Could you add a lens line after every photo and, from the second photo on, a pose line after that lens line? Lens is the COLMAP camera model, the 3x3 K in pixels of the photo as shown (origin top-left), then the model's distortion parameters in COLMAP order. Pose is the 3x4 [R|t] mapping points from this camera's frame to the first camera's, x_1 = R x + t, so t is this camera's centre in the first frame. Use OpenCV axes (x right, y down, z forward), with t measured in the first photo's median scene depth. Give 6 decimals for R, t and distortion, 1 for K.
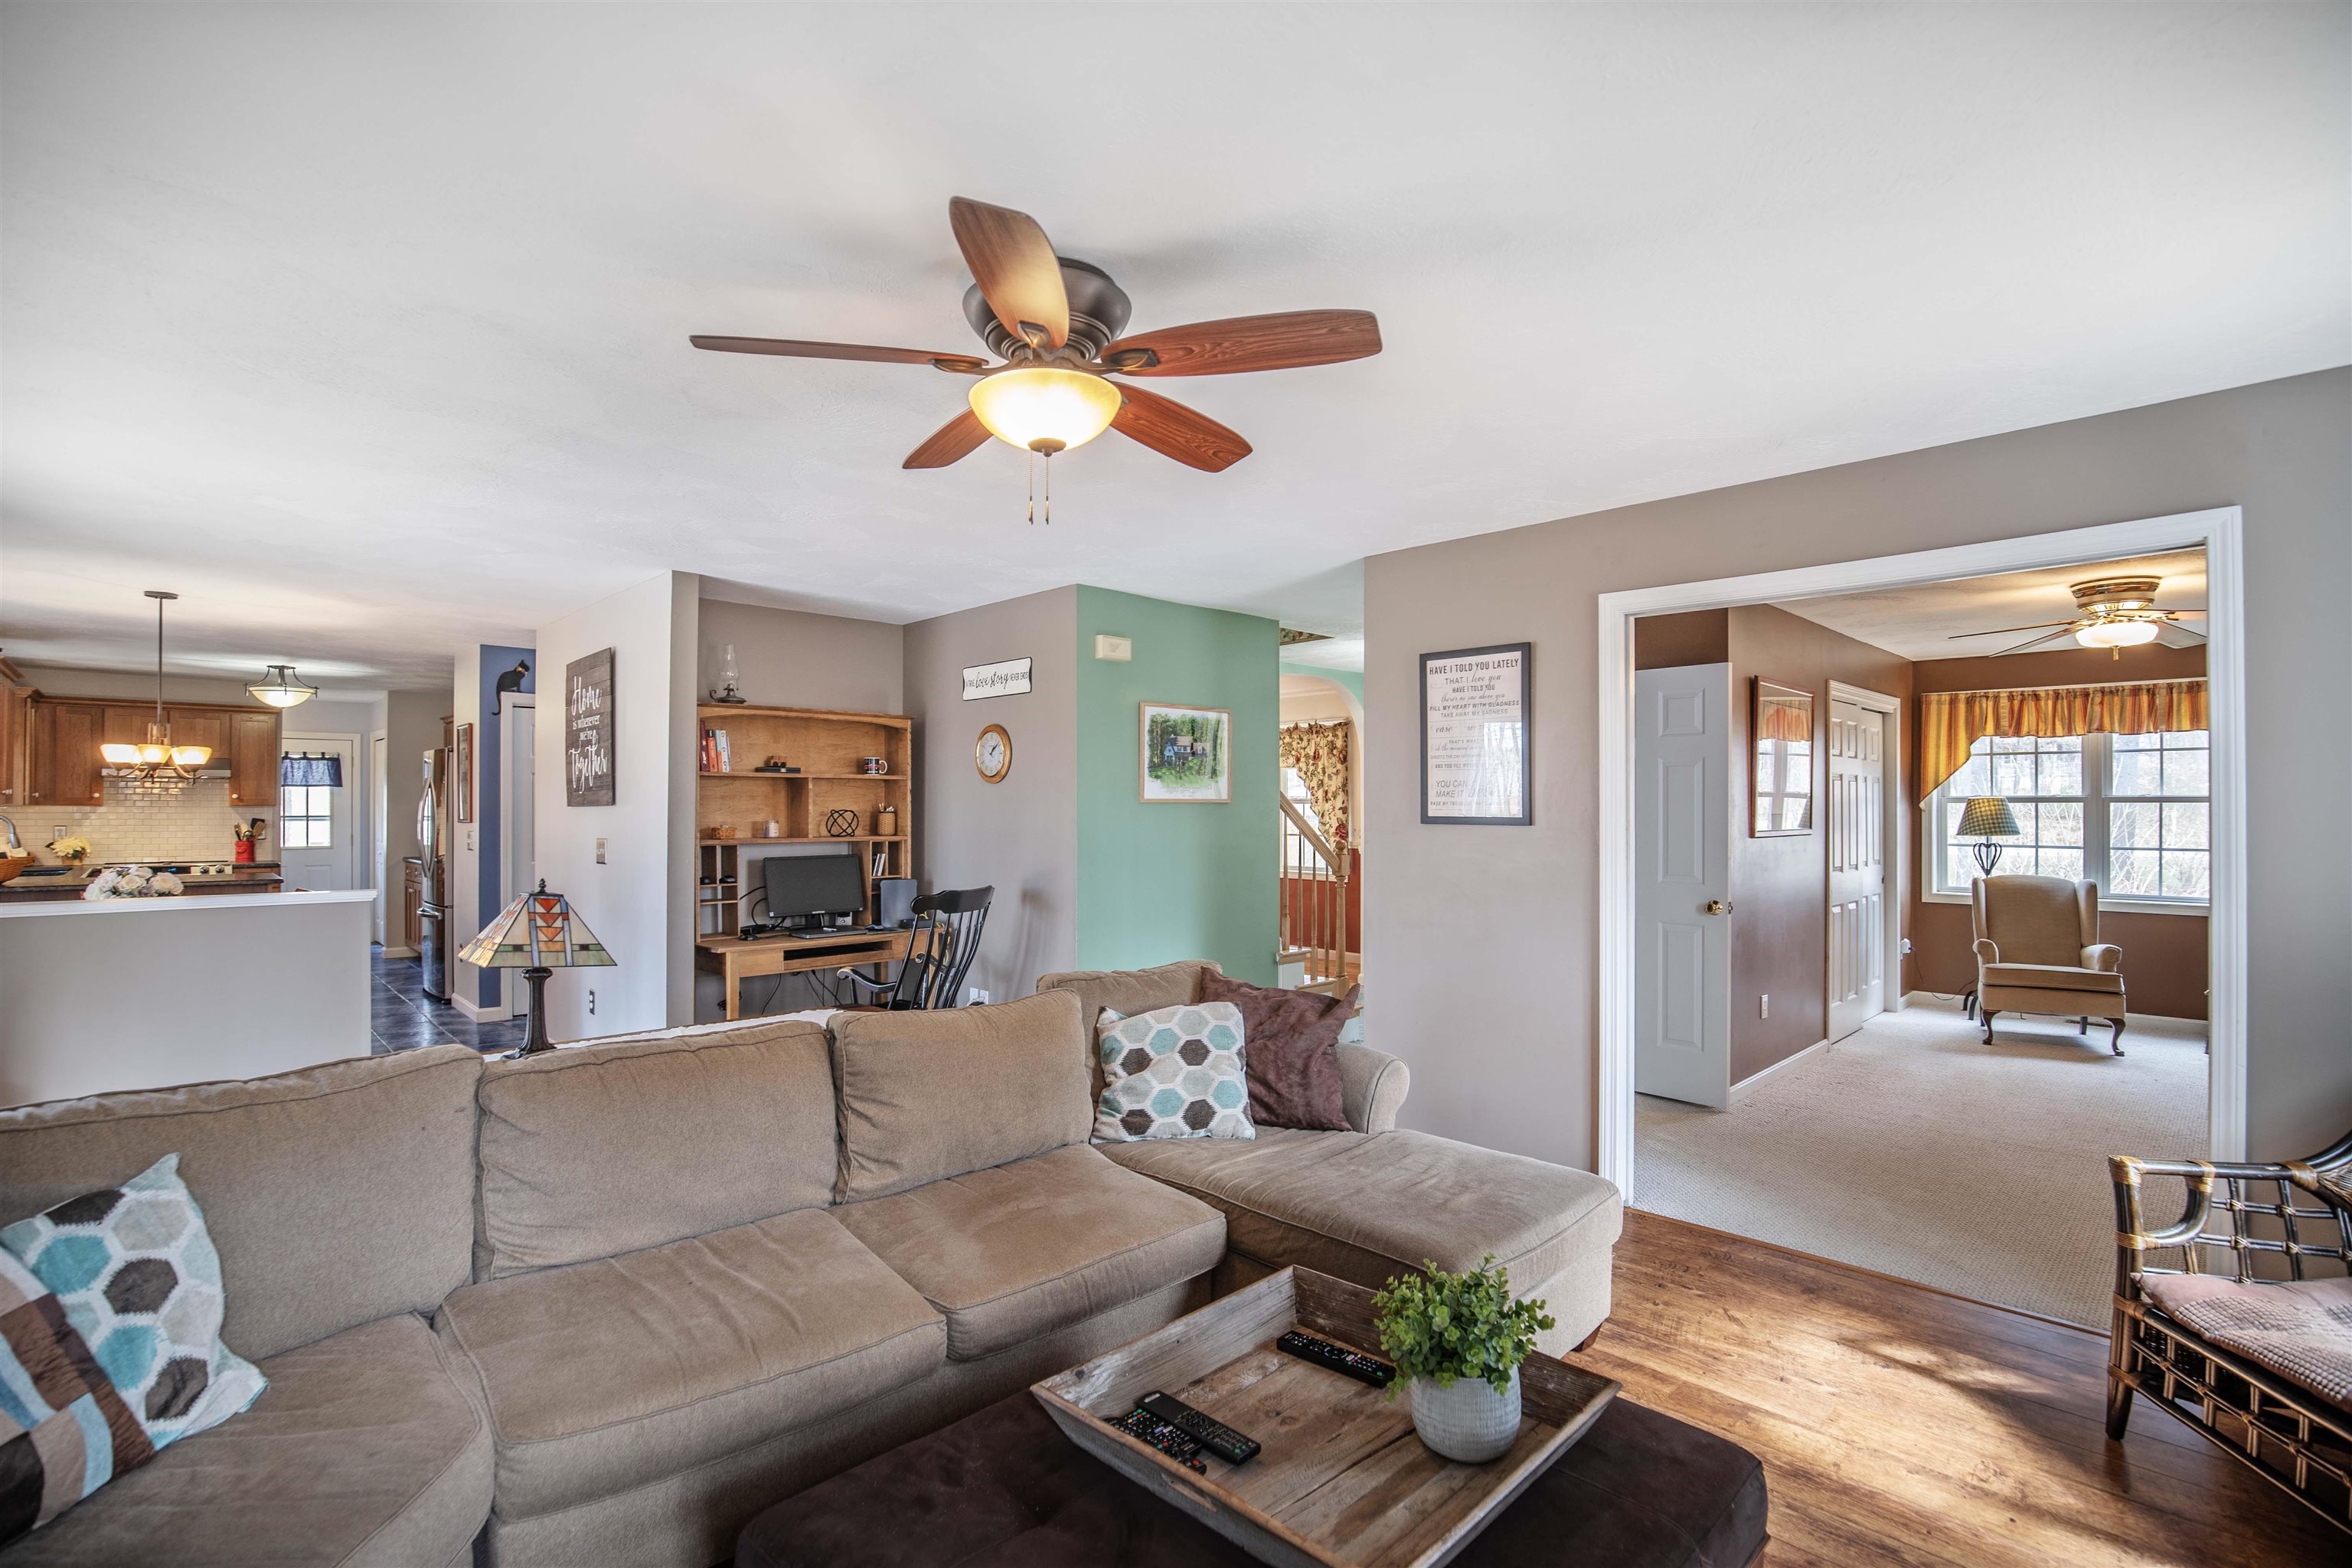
lens RADIAL K [[1092.9, 0, 1175.0], [0, 1092.9, 804.2], [0, 0, 1]] dist [-0.029172, 0.002601]
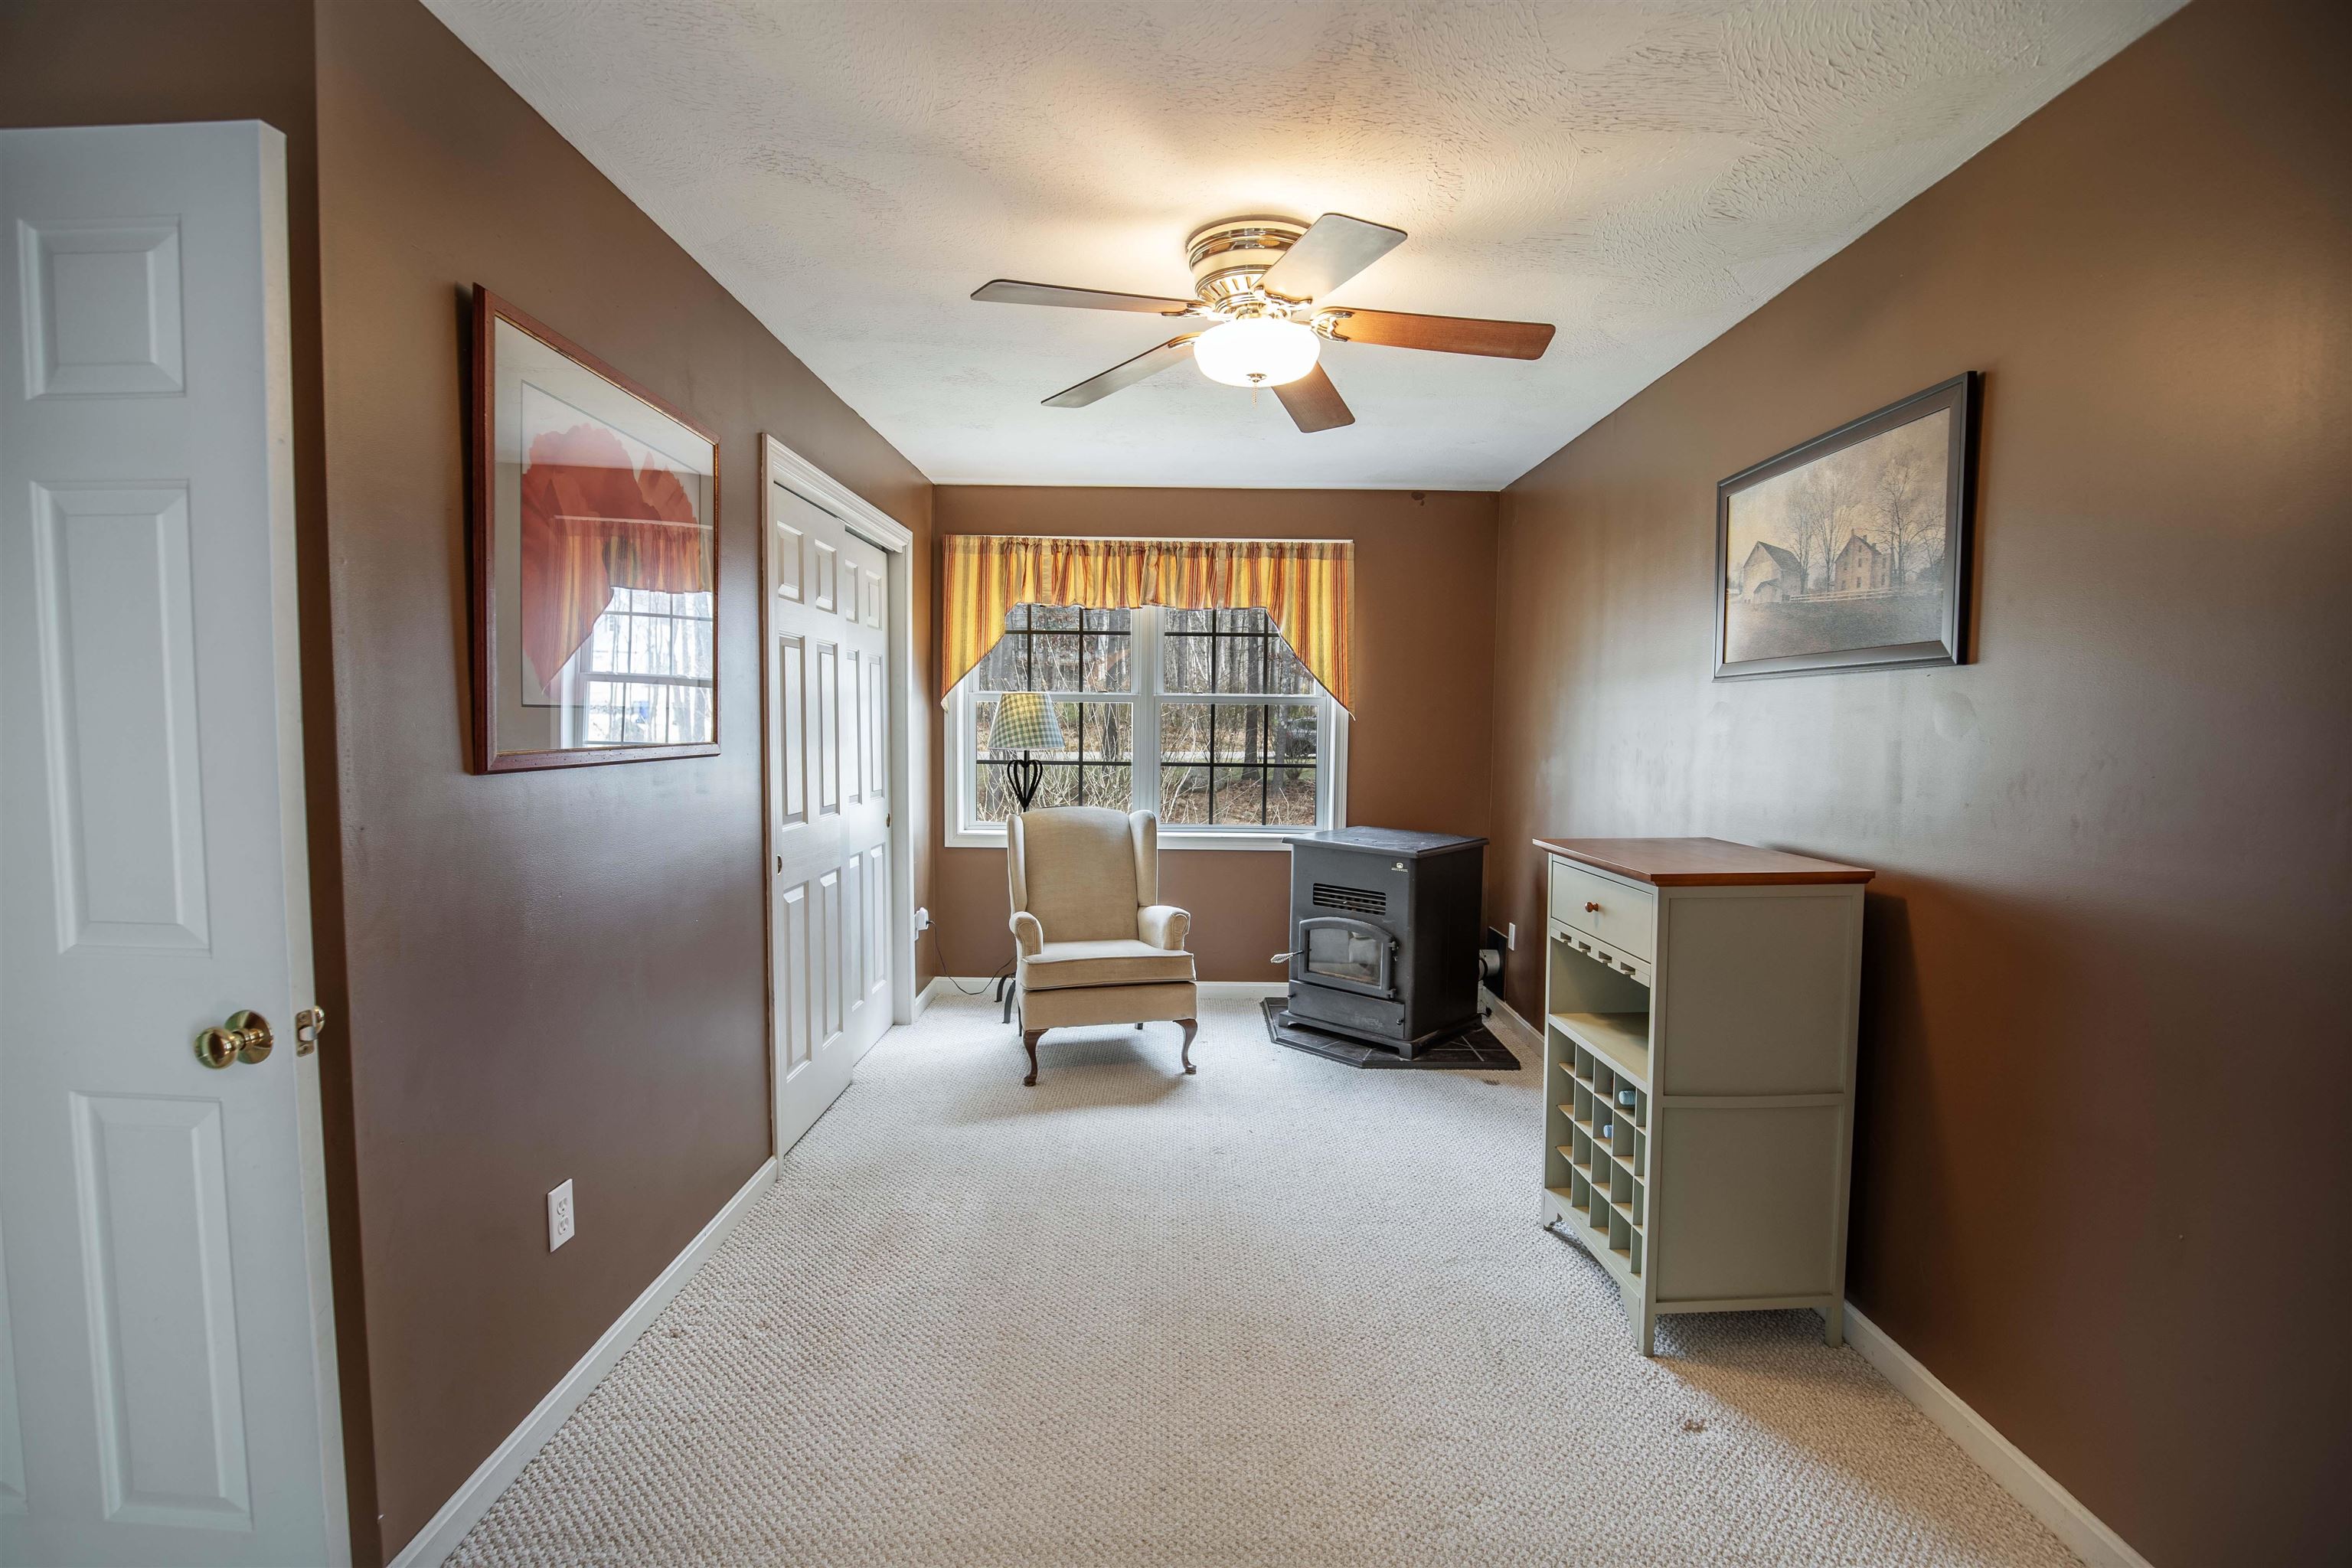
lens RADIAL K [[1092.9, 0, 1182.4], [0, 1092.9, 785.3], [0, 0, 1]] dist [-0.029172, 0.002601]
pose [[0.697174, -0.037902, 0.715899, 0.340108], [-0.011466, 0.997884, 0.063998, 0.007431], [-0.716810, -0.052826, 0.695264, 0.462858]]
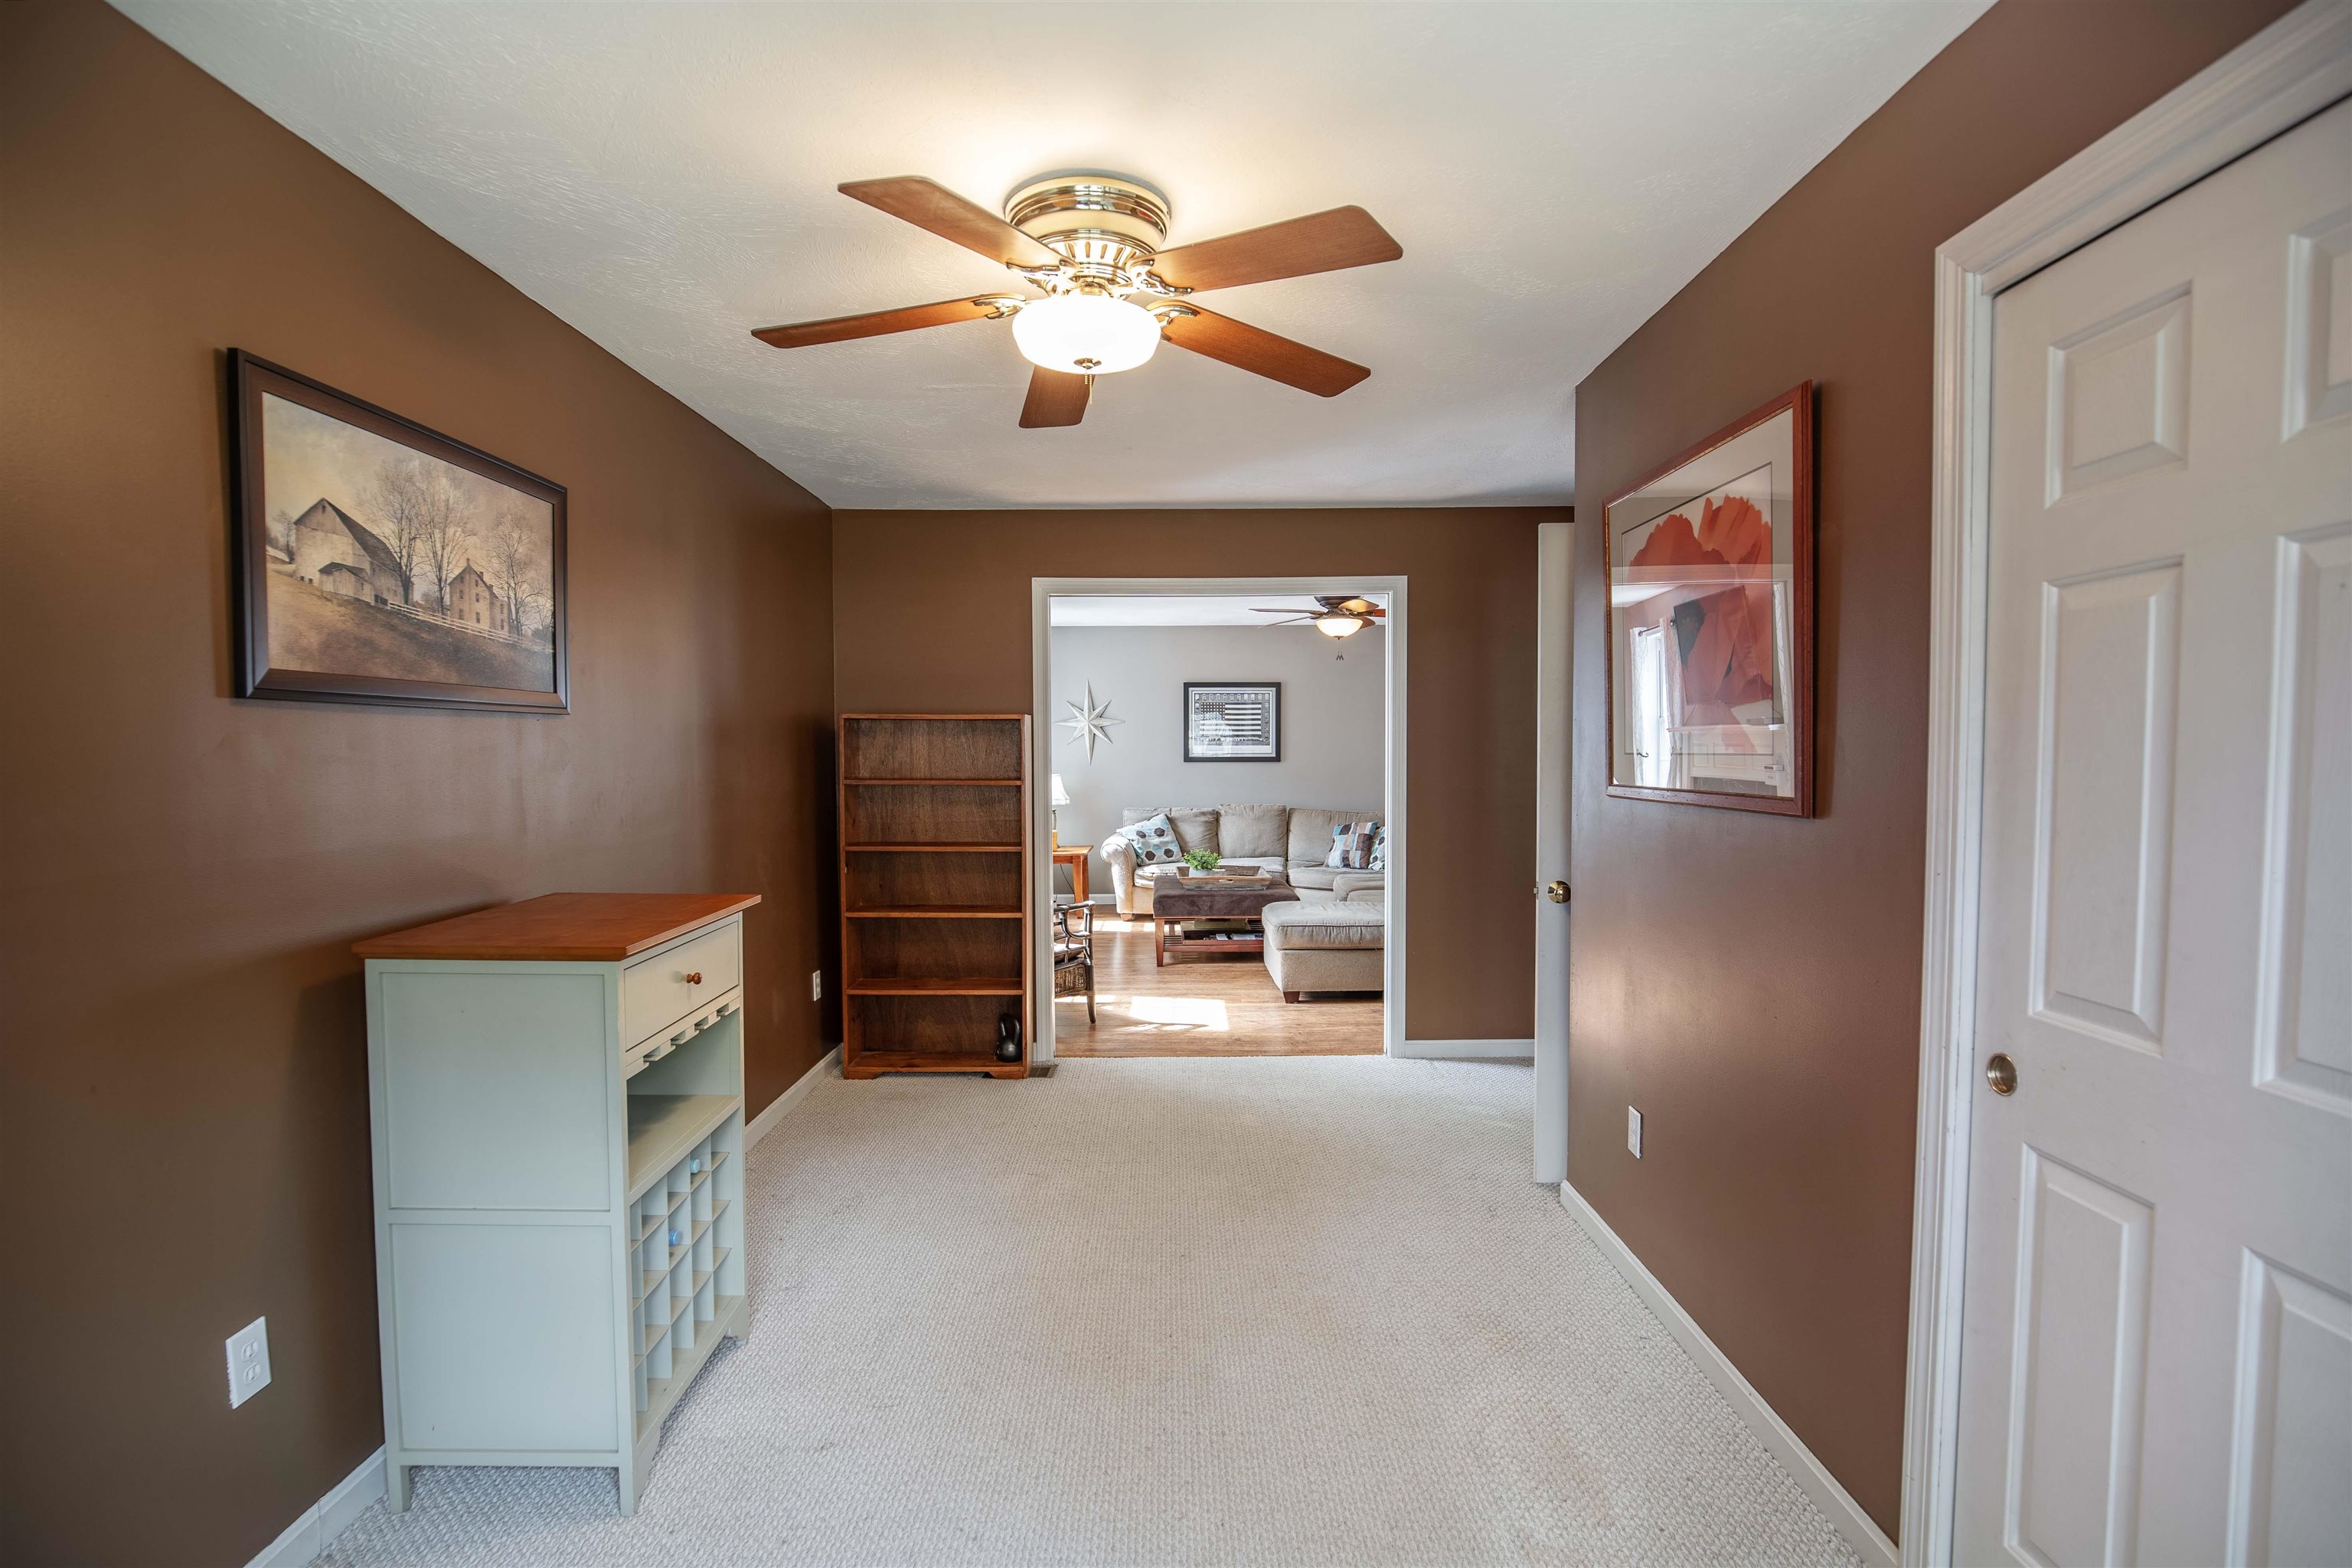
lens RADIAL K [[1092.9, 0, 1178.1], [0, 1092.9, 786.3], [0, 0, 1]] dist [-0.029172, 0.002601]
pose [[-0.701848, 0.022464, -0.711973, 0.883236], [0.003216, 0.999592, 0.028369, 0.005724], [0.712320, 0.017621, -0.701634, 0.997505]]
